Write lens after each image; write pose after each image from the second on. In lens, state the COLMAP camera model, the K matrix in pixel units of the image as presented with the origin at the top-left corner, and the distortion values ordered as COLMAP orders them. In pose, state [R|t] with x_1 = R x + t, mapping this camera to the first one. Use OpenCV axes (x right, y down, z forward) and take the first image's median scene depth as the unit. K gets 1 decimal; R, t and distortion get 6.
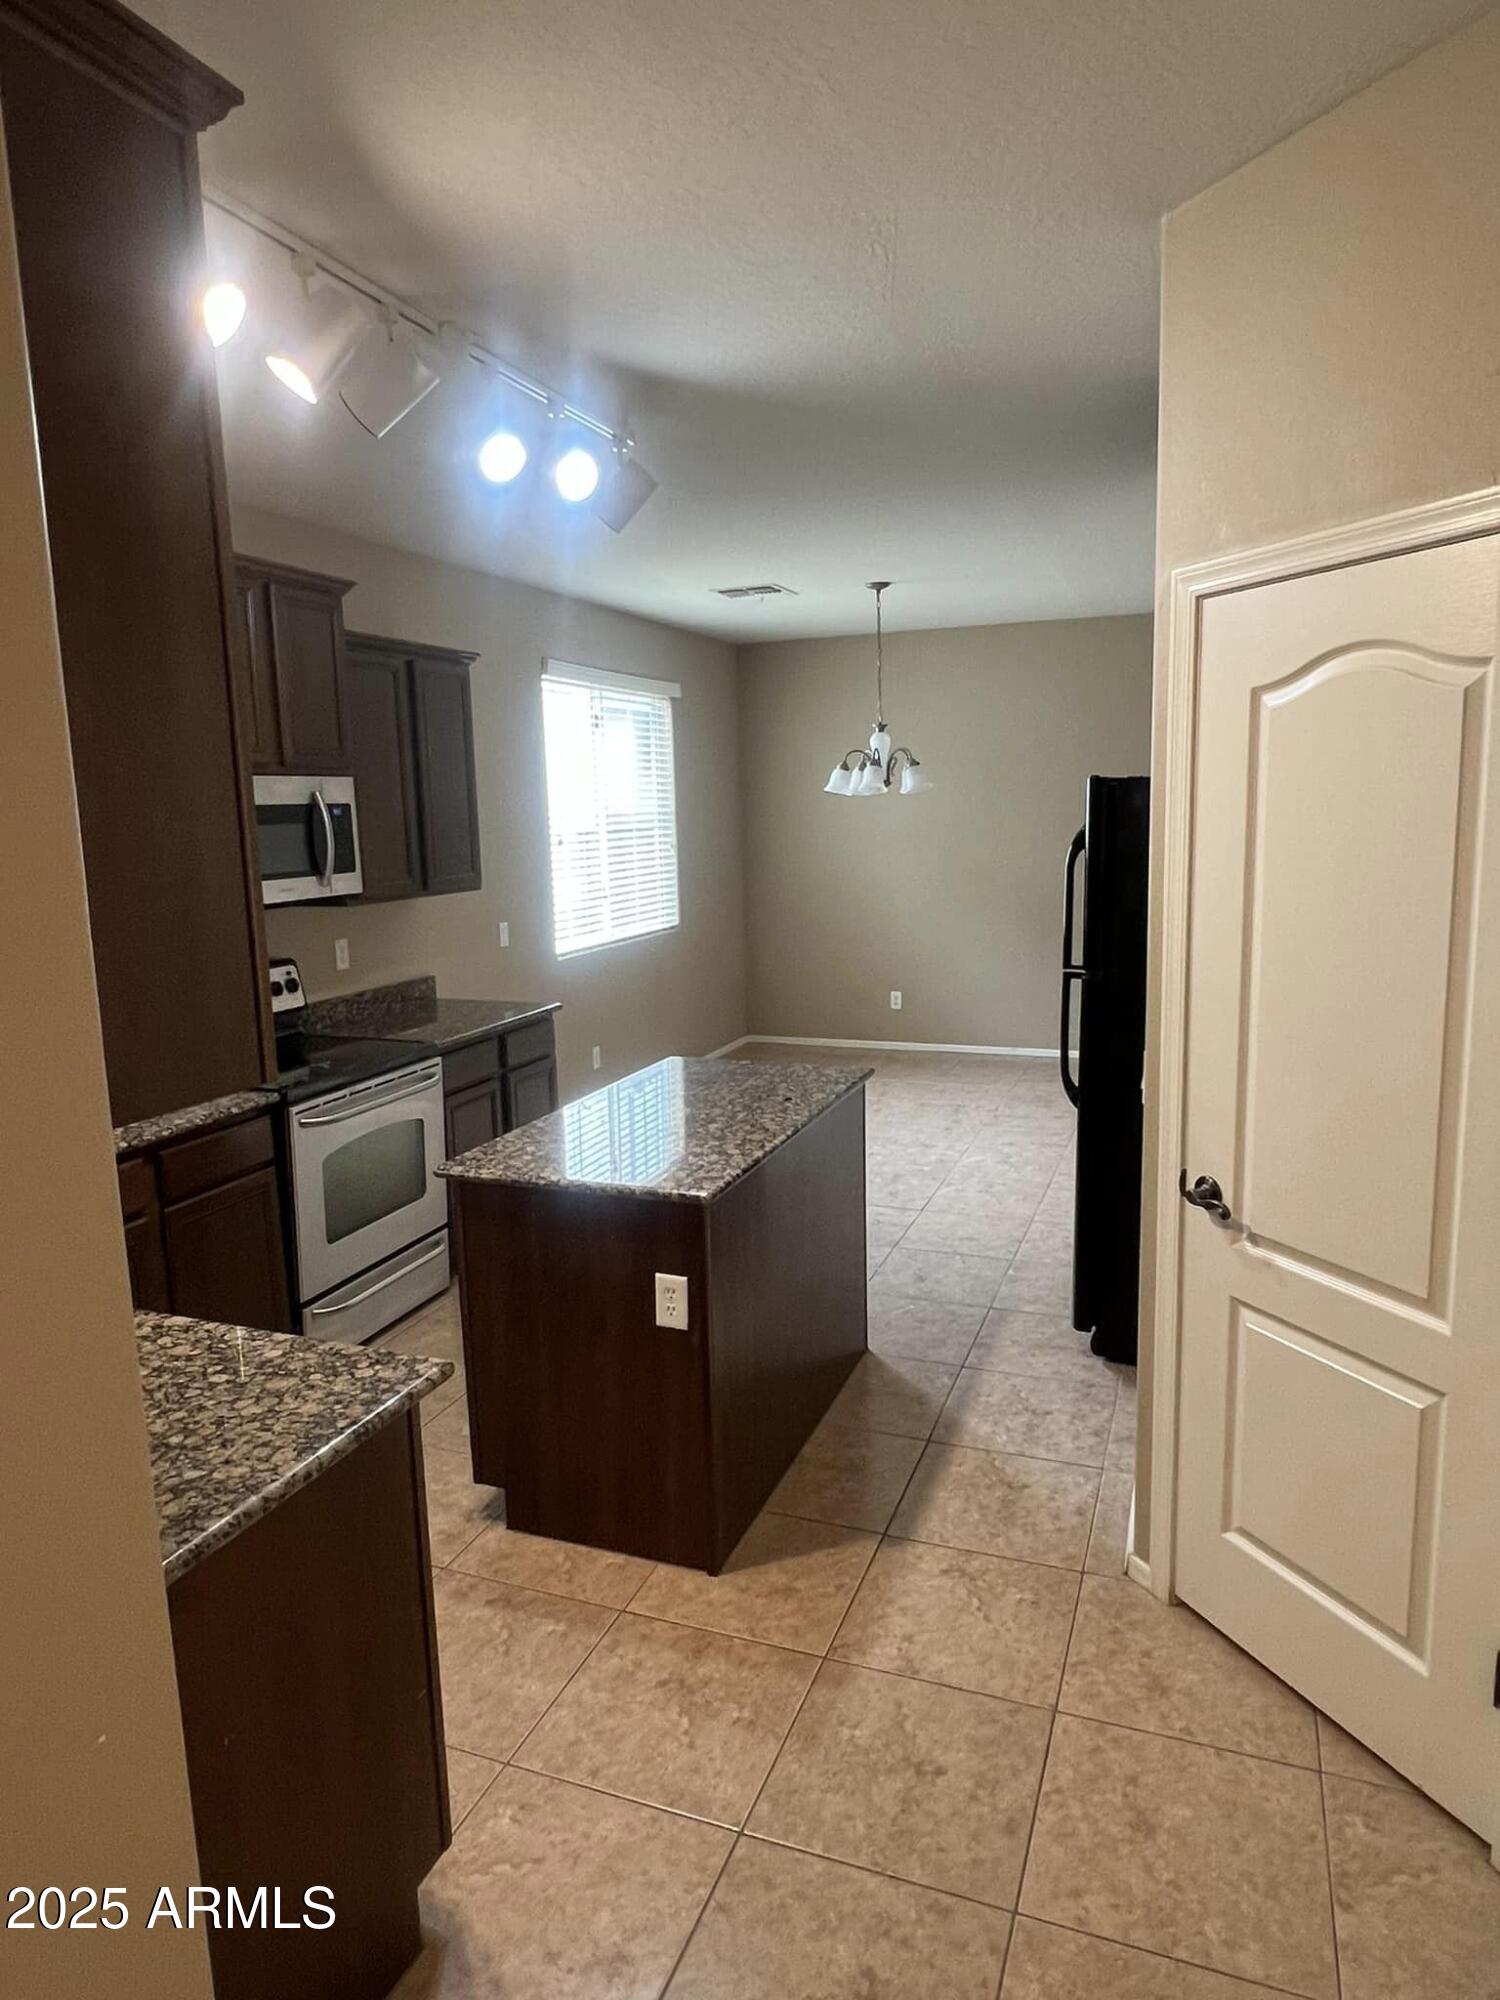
lens RADIAL K [[1239.8, 0, 750.0], [0, 1239.8, 1000.0], [0, 0, 1]] dist [-0.003032, -0.002571]
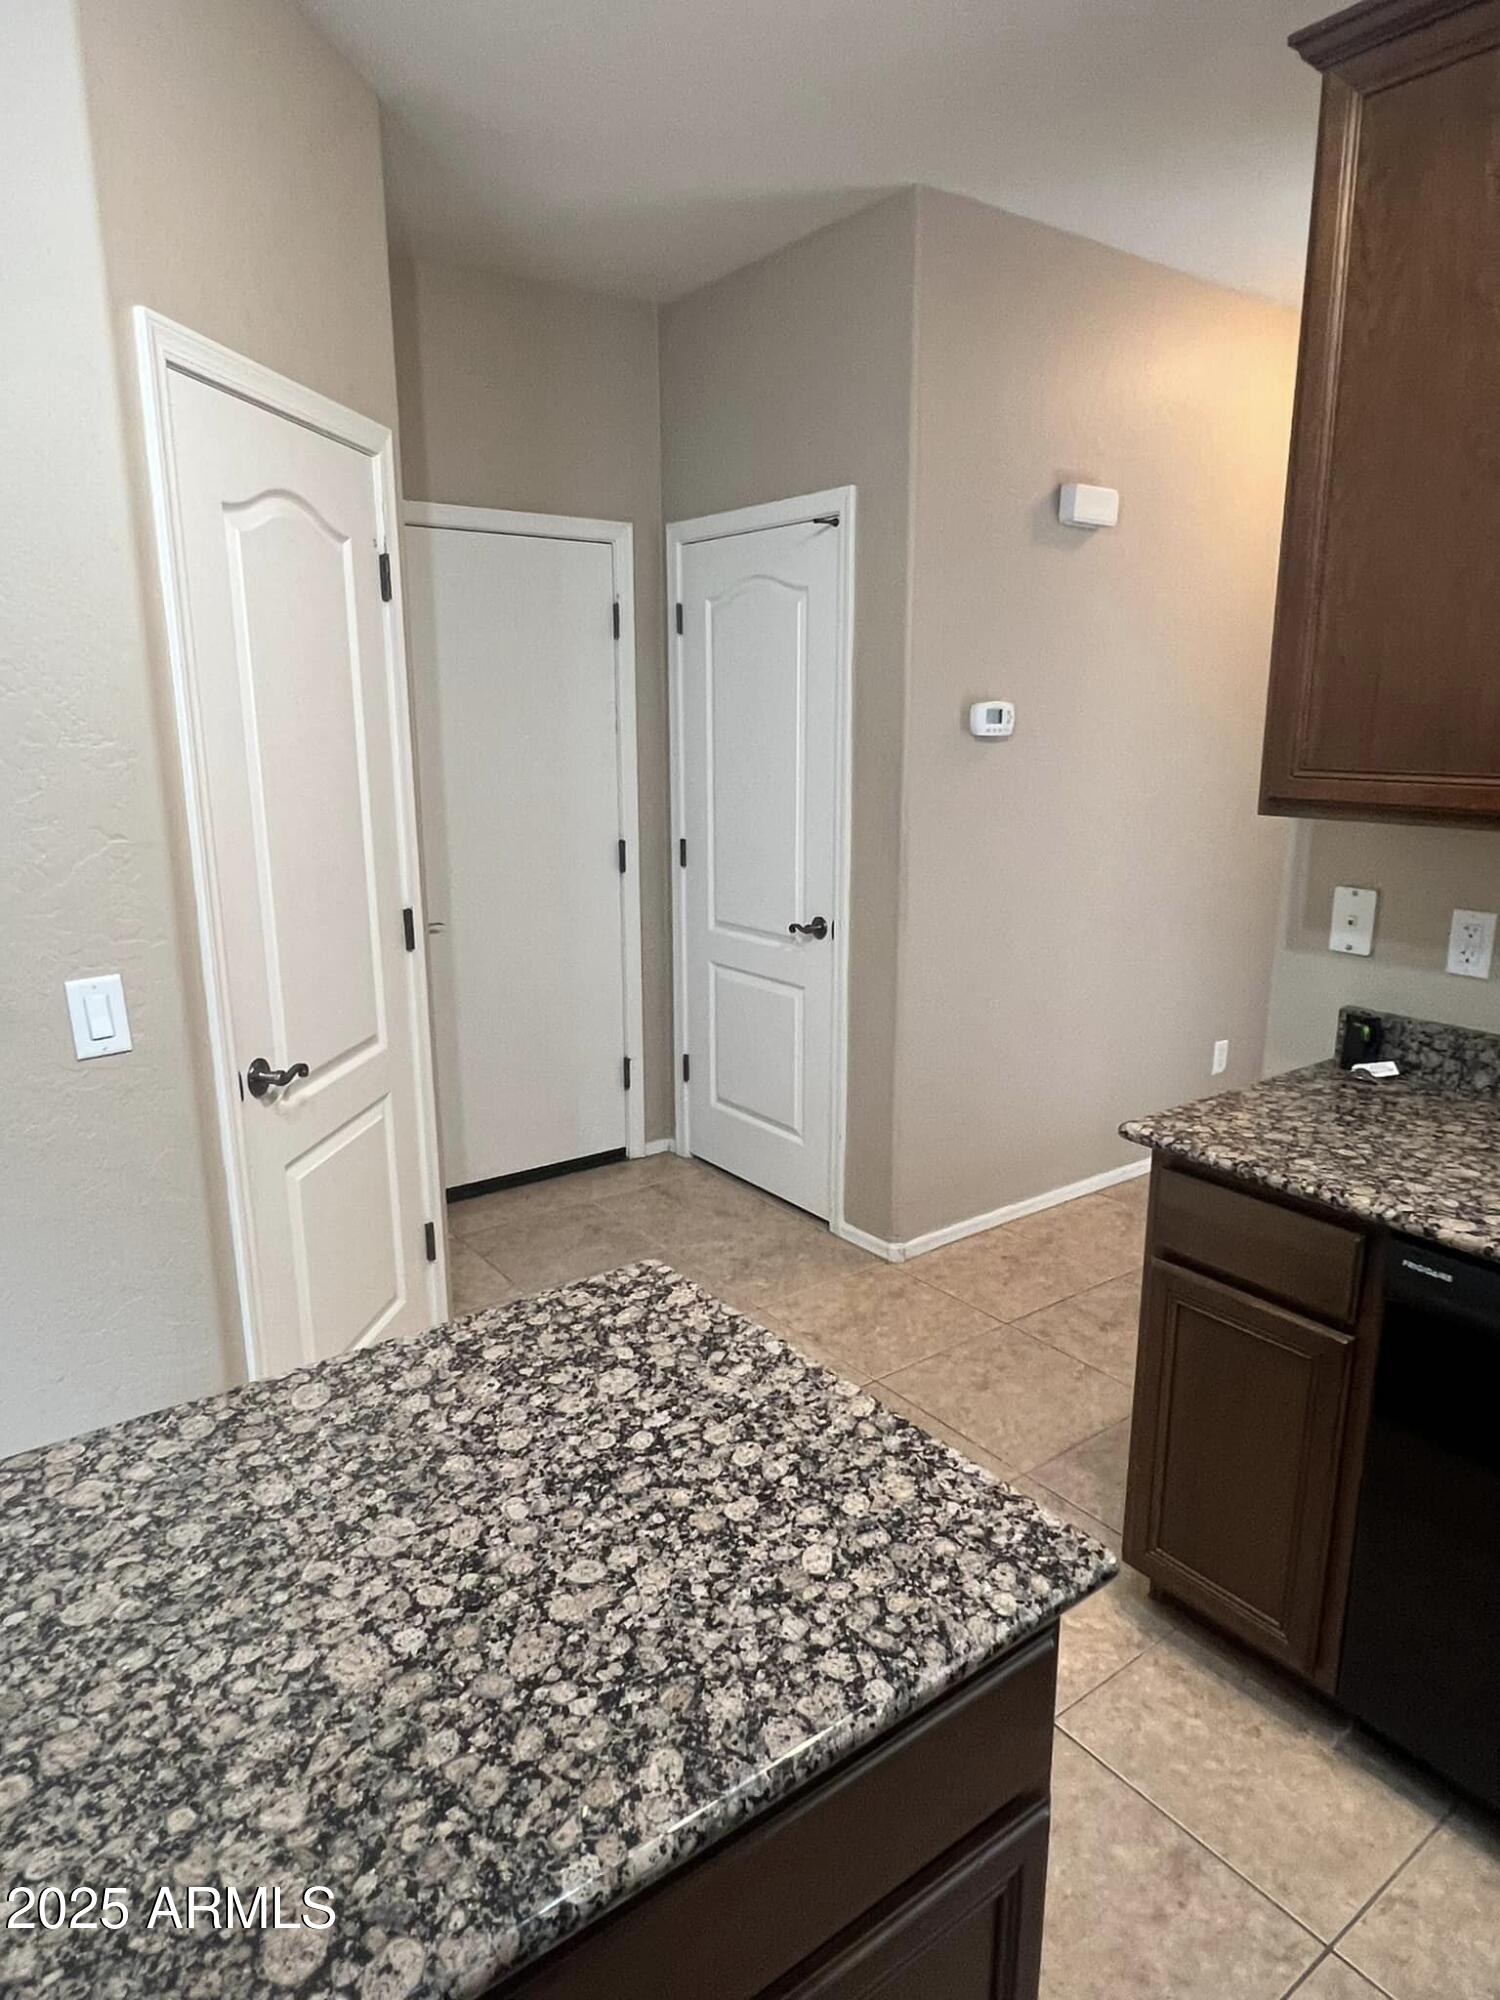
lens RADIAL K [[1239.8, 0, 750.0], [0, 1239.8, 1000.0], [0, 0, 1]] dist [-0.003032, -0.002571]
pose [[-0.848605, -0.093892, 0.520628, -0.512066], [0.106697, 0.933525, 0.342267, -0.214044], [-0.518155, 0.345999, -0.782176, 1.948865]]
